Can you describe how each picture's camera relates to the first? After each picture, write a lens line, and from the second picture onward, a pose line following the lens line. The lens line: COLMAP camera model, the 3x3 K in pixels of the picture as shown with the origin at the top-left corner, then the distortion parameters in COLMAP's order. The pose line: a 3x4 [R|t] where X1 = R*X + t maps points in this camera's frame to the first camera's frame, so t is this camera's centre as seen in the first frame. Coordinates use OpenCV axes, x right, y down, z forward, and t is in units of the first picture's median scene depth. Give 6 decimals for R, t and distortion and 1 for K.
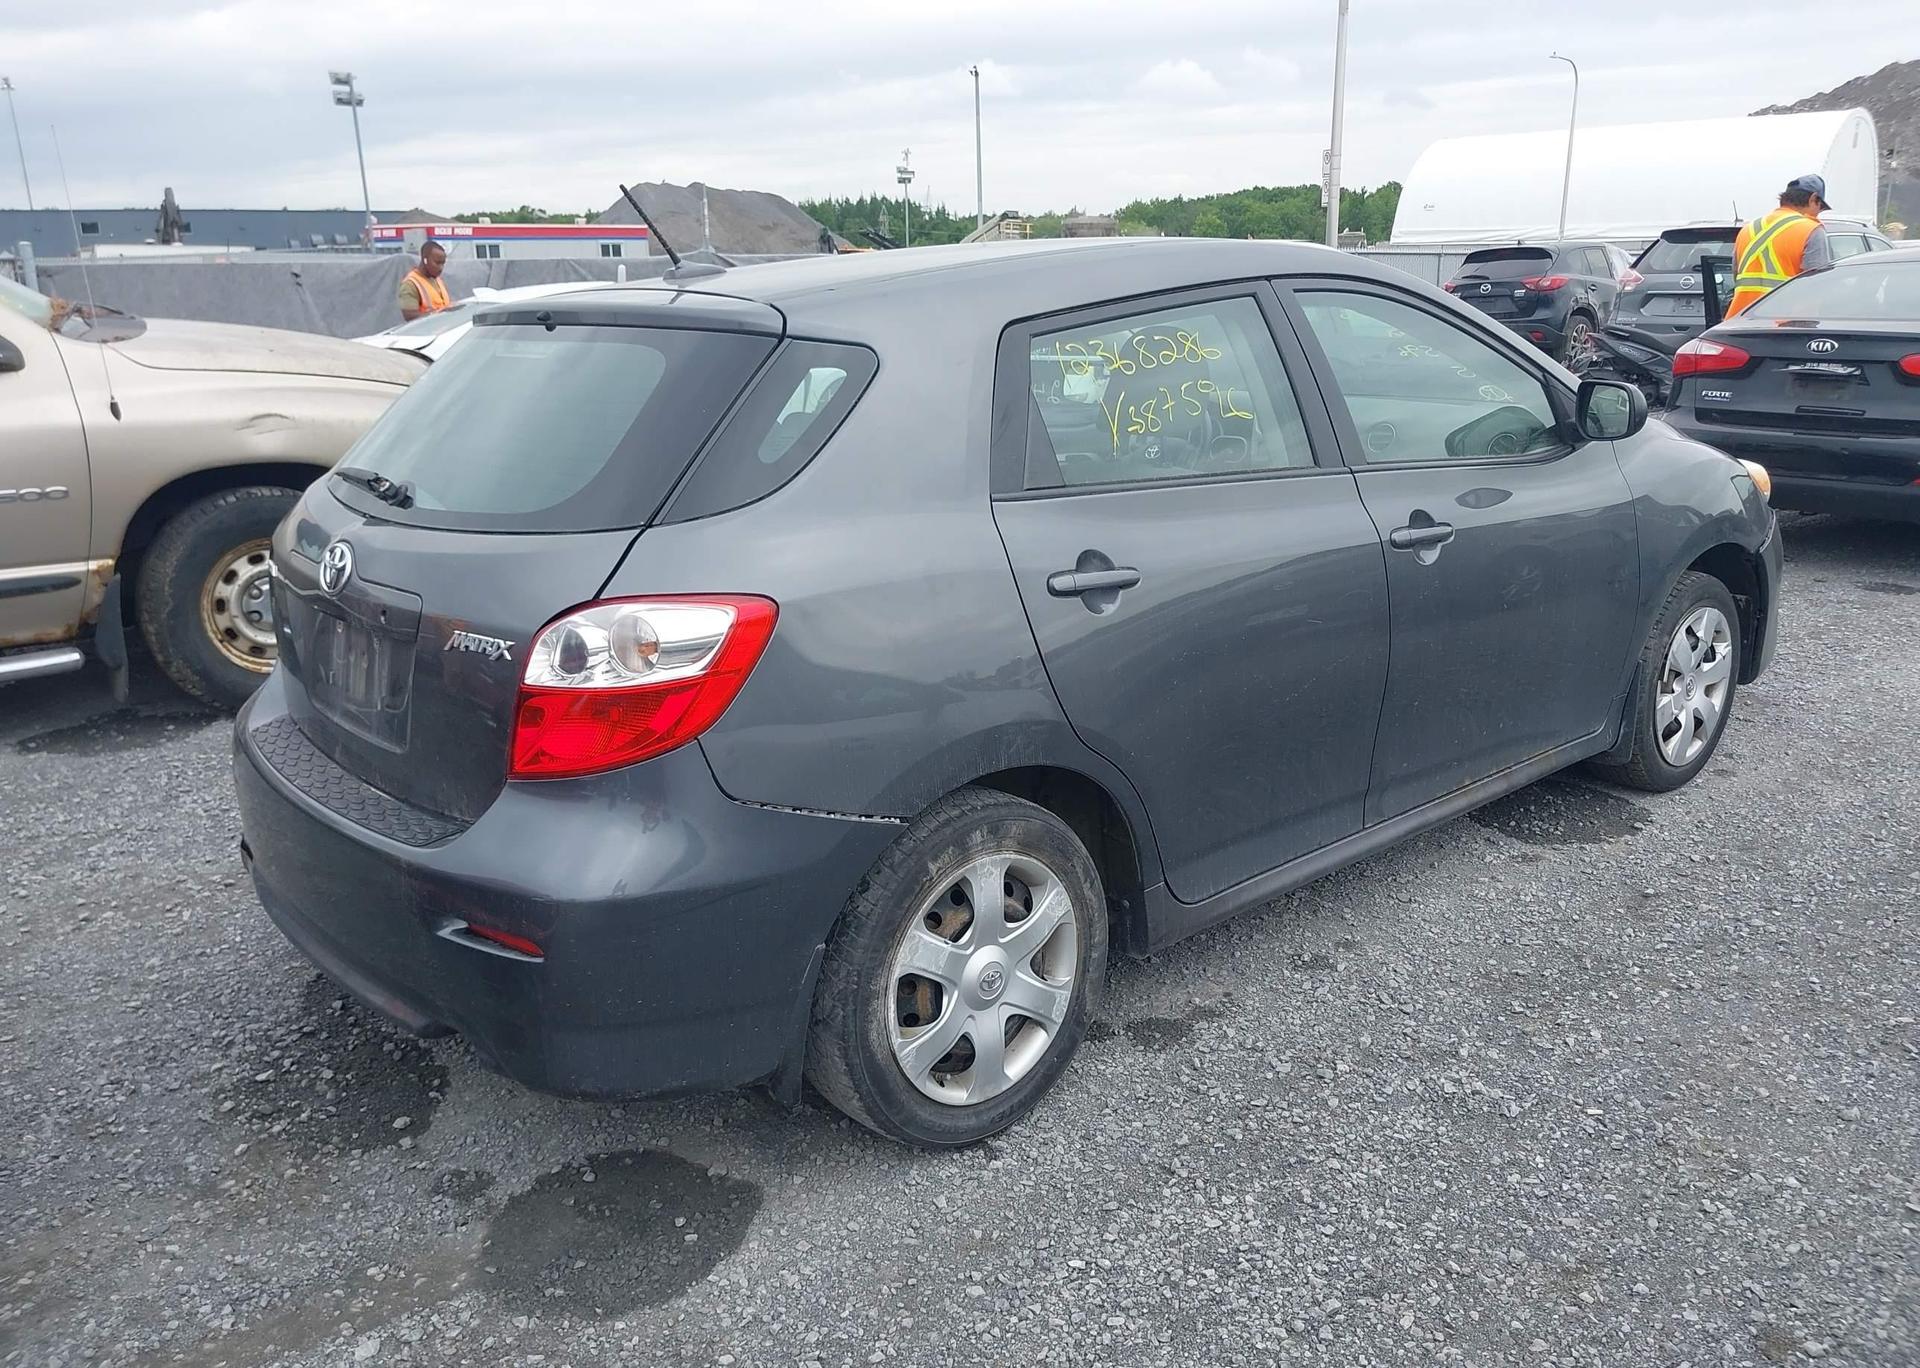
lens RADIAL K [[1484.1, 0, 954.8], [0, 1484.1, 688.9], [0, 0, 1]] dist [0.069715, -0.035424]
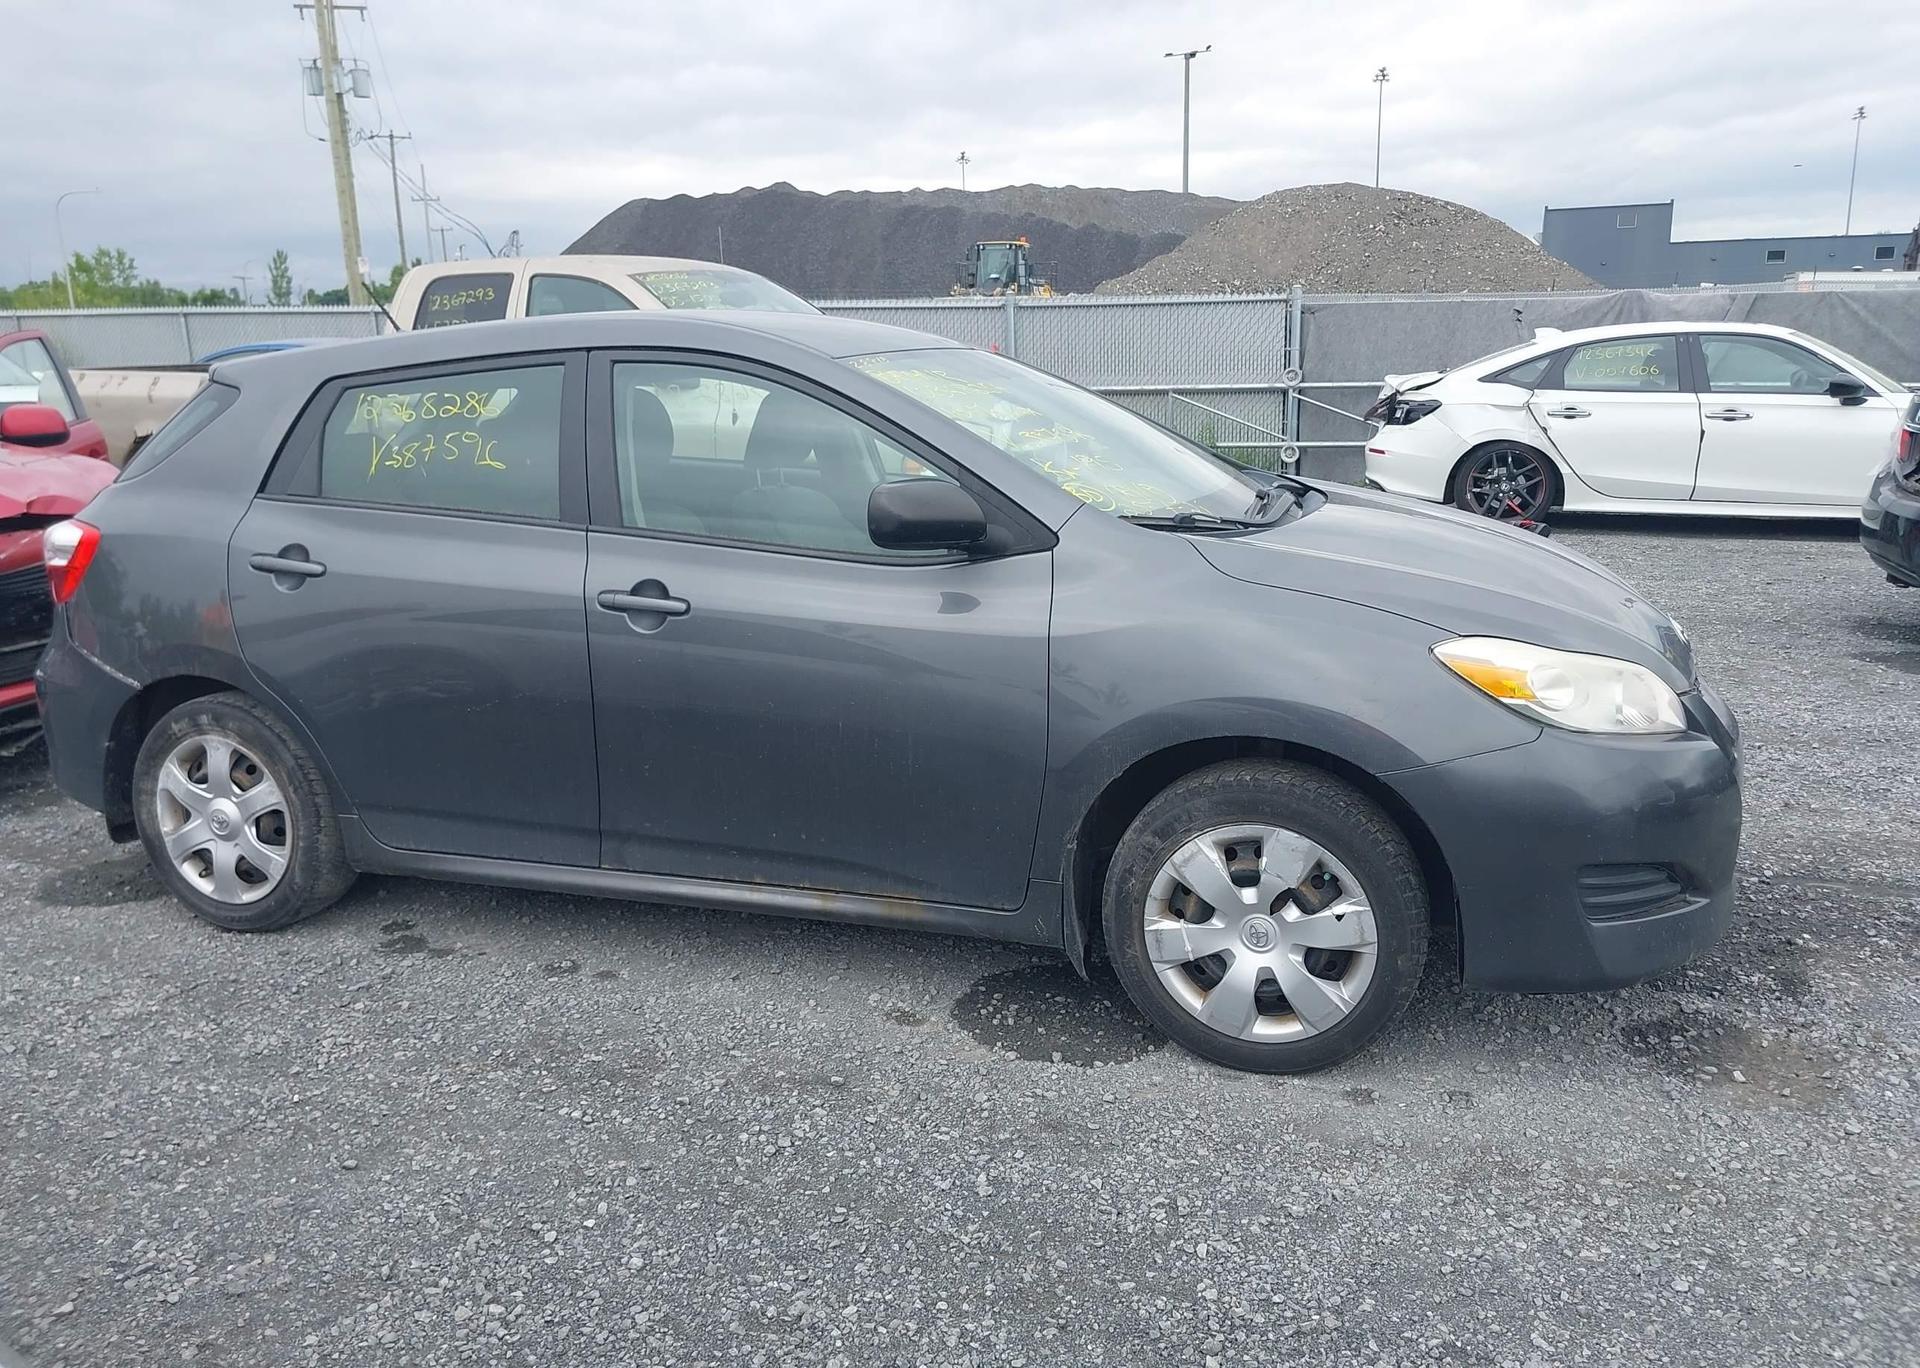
lens RADIAL K [[1550.7, 0, 960.0], [0, 1550.7, 684.0], [0, 0, 1]] dist [0.002989, 0.009490]
pose [[0.489077, 0.204691, -0.847883, 1.372004], [-0.225390, 0.968718, 0.103853, -0.215198], [0.842617, 0.140312, 0.519913, 0.668081]]
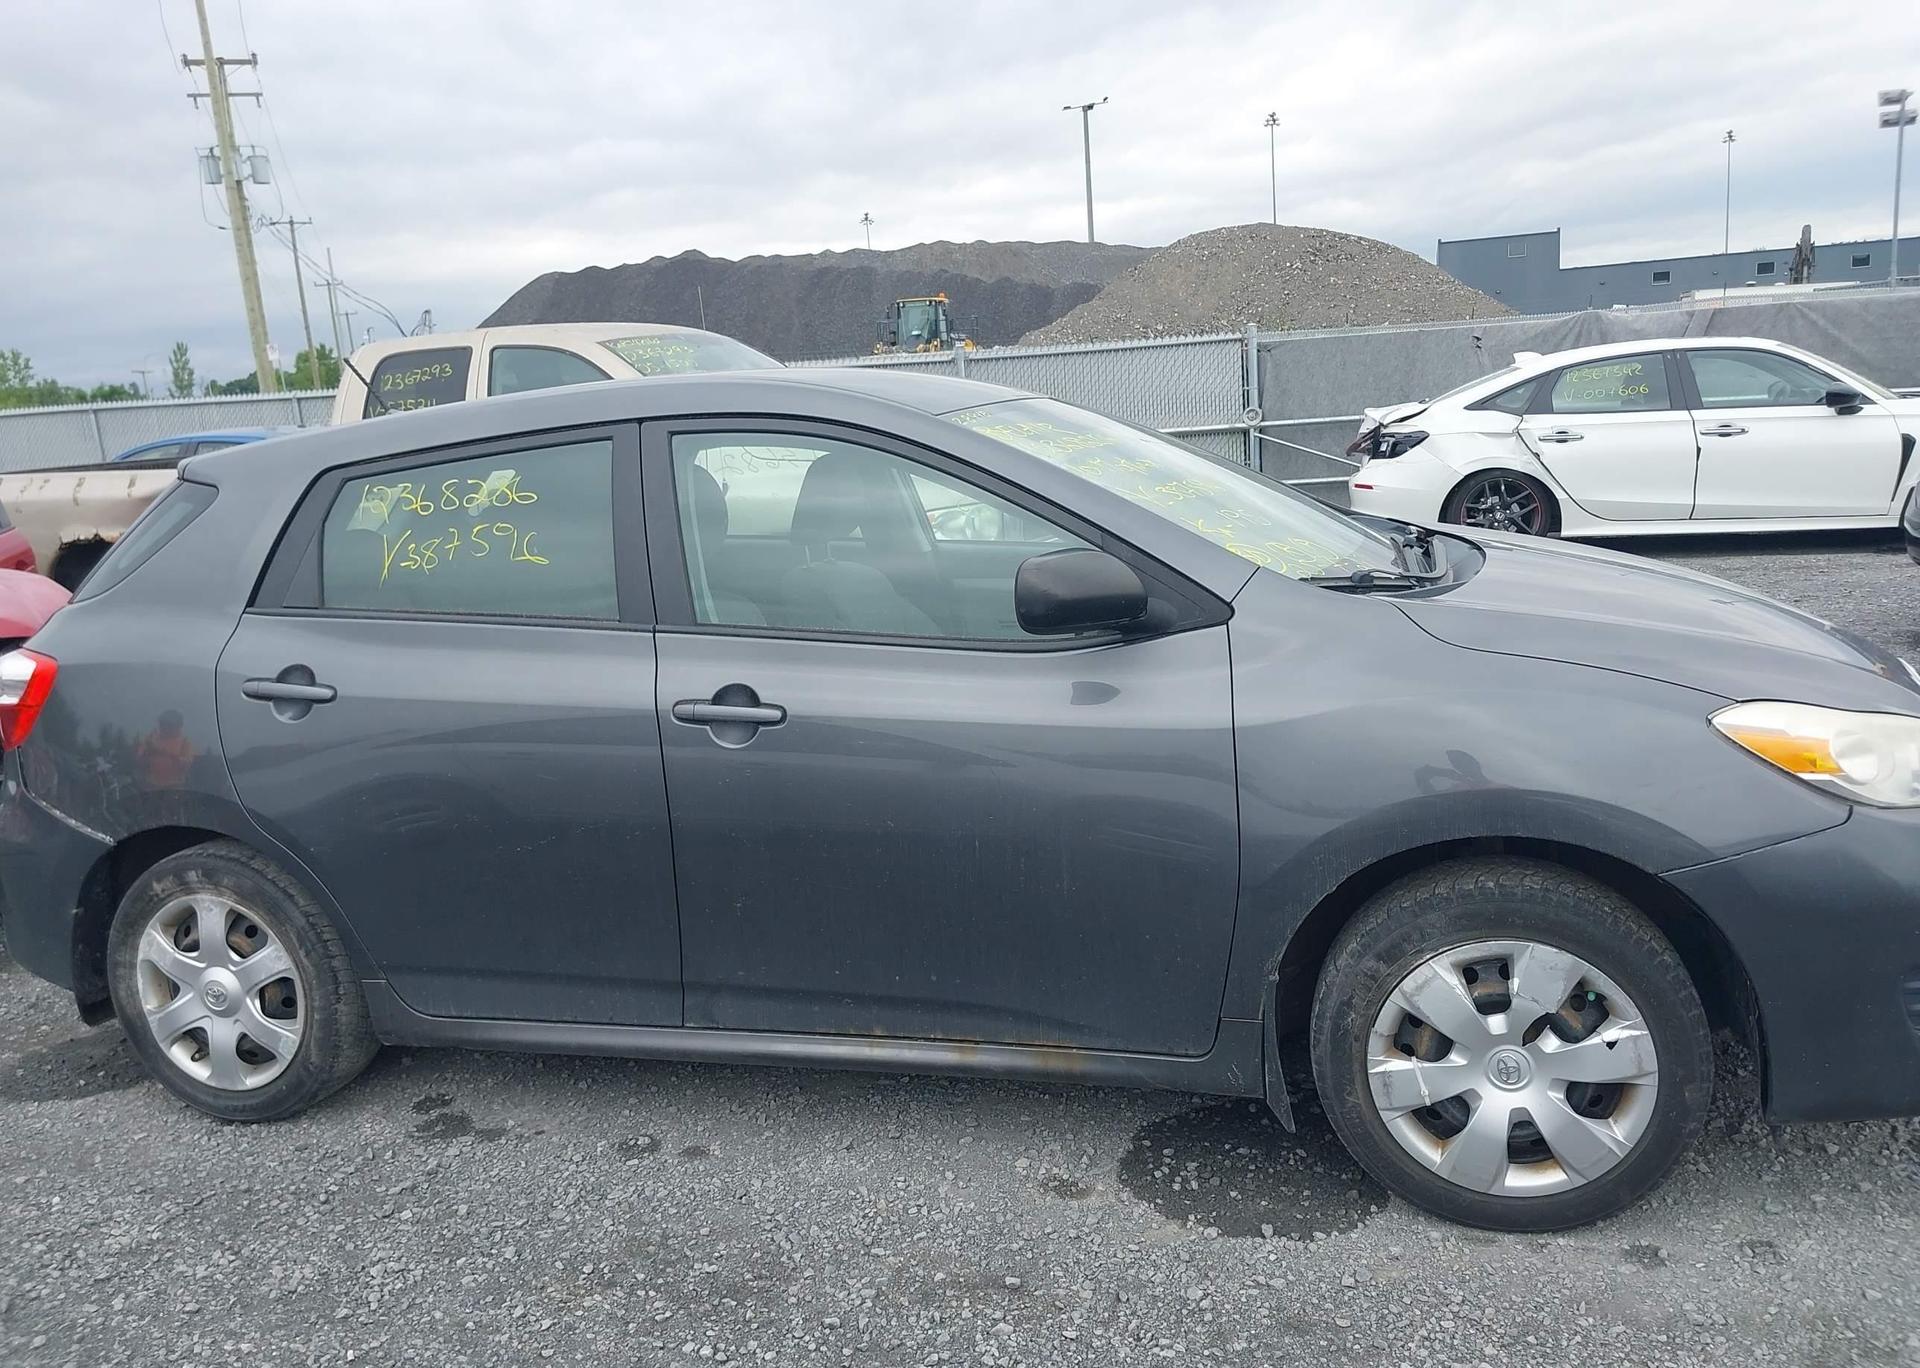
lens RADIAL K [[1524.6, 0, 941.8], [0, 1524.6, 683.6], [0, 0, 1]] dist [0.029248, -0.038657]
pose [[0.536299, 0.146368, -0.831240, 1.144540], [-0.170498, 0.983332, 0.063148, -0.203389], [0.826628, 0.107859, 0.552316, 0.639851]]
